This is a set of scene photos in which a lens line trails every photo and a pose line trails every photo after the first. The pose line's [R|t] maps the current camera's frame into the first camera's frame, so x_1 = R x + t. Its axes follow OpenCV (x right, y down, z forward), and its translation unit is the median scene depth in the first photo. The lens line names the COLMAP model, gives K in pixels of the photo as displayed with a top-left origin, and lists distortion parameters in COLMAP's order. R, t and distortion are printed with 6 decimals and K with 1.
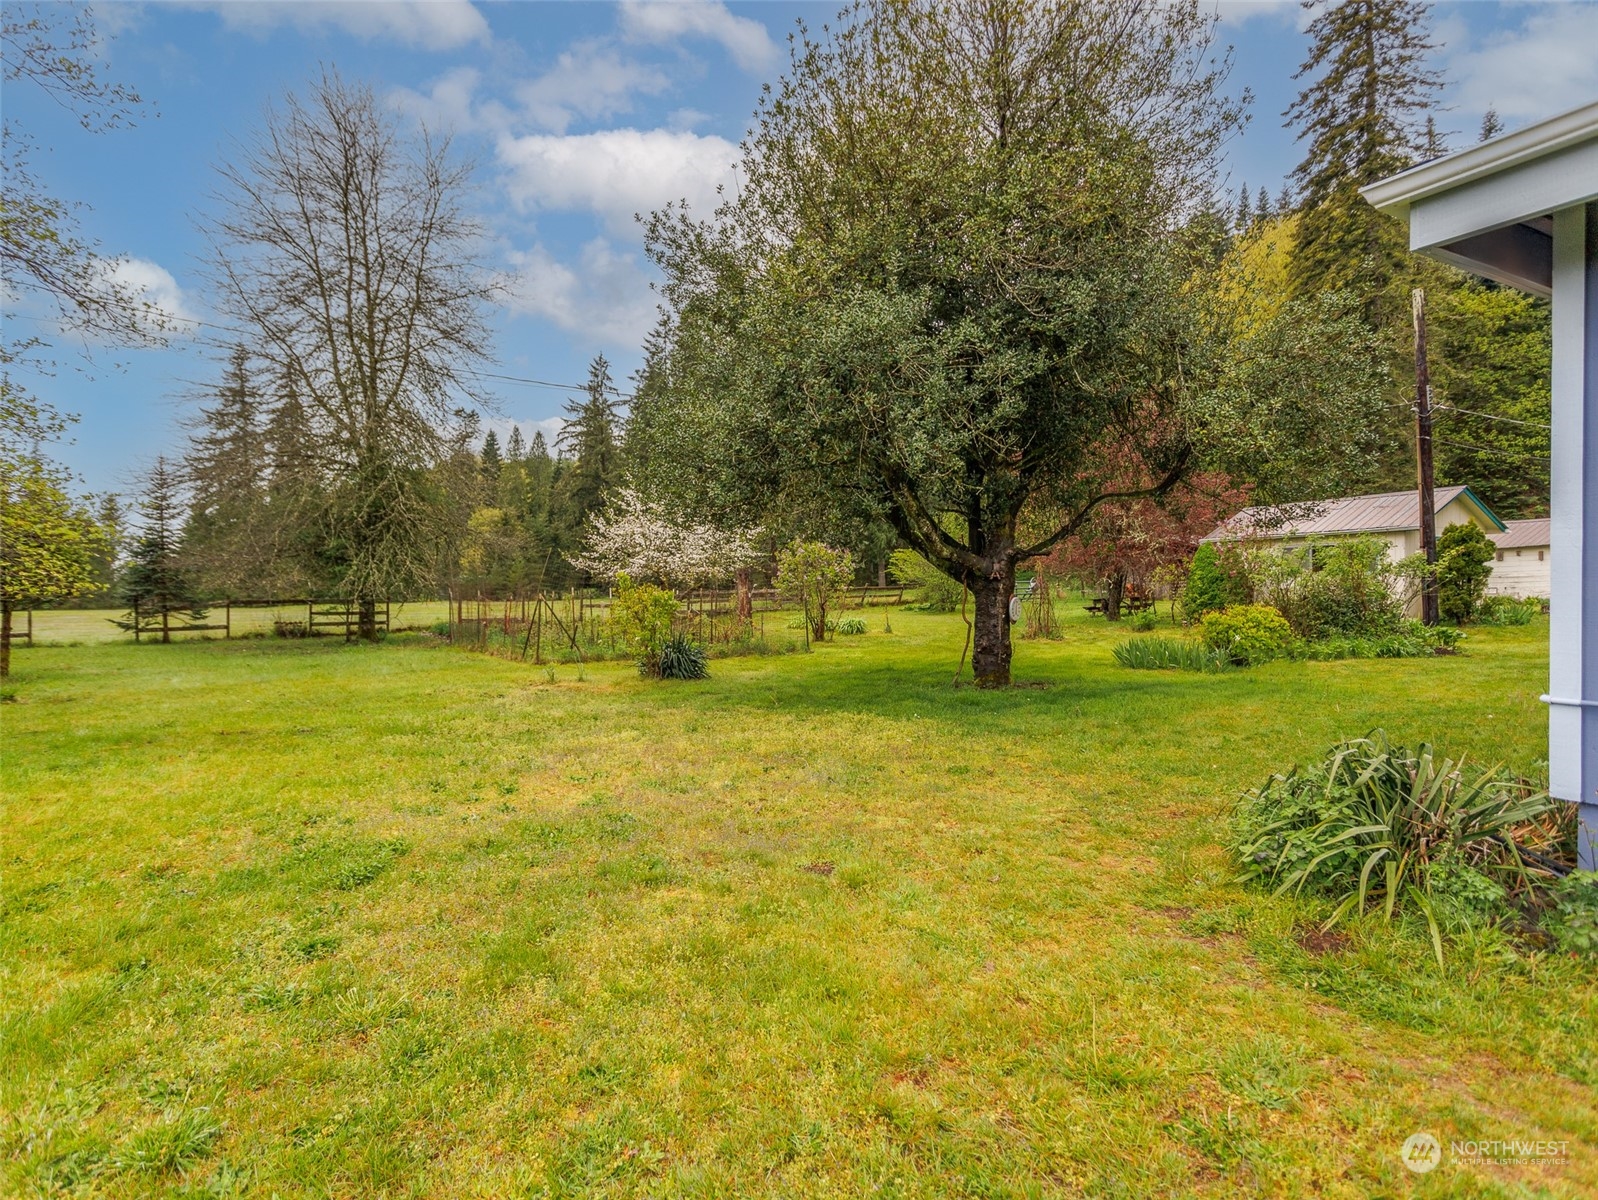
lens RADIAL K [[763.6, 0, 799.0], [0, 763.6, 600.0], [0, 0, 1]] dist [0.000351, 0.000371]
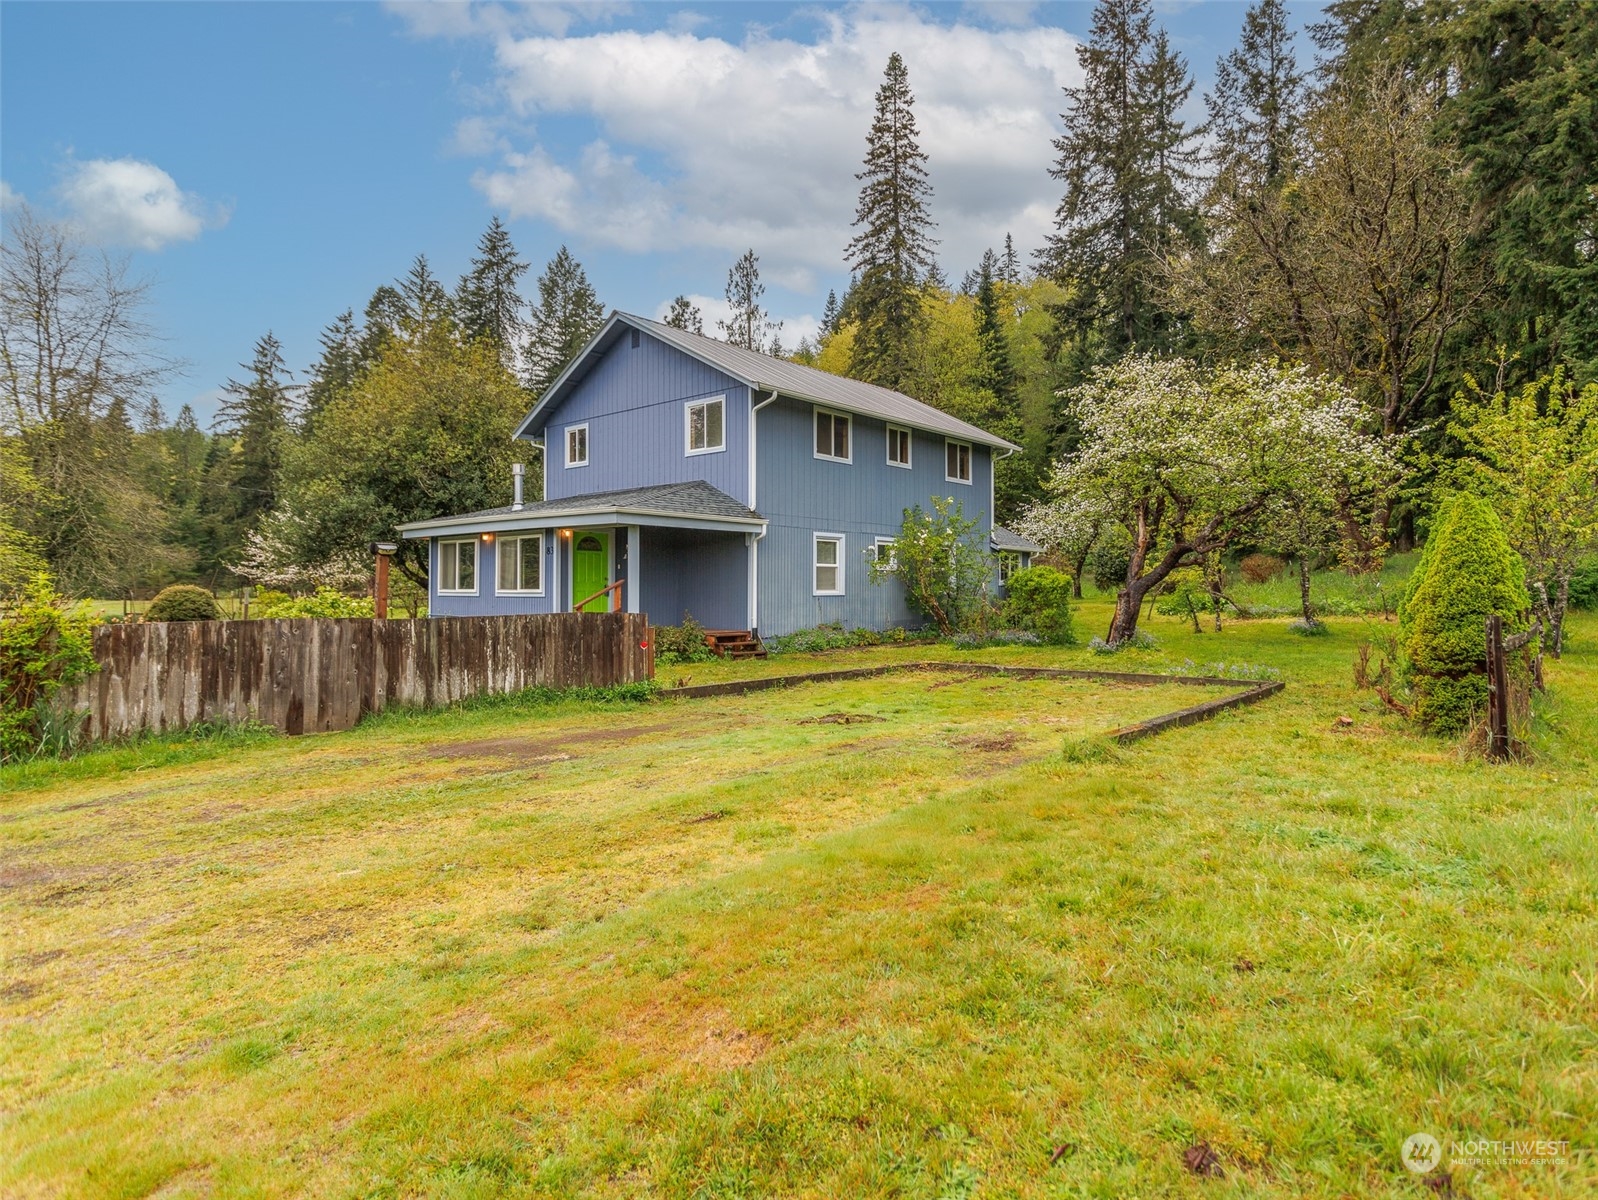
lens RADIAL K [[763.6, 0, 799.0], [0, 763.6, 600.0], [0, 0, 1]] dist [0.000351, 0.000371]
pose [[0.939585, 0.001192, 0.342313, 0.036922], [-0.000714, 0.999999, -0.001524, 0.000712], [-0.342314, 0.001188, 0.939585, -0.123458]]
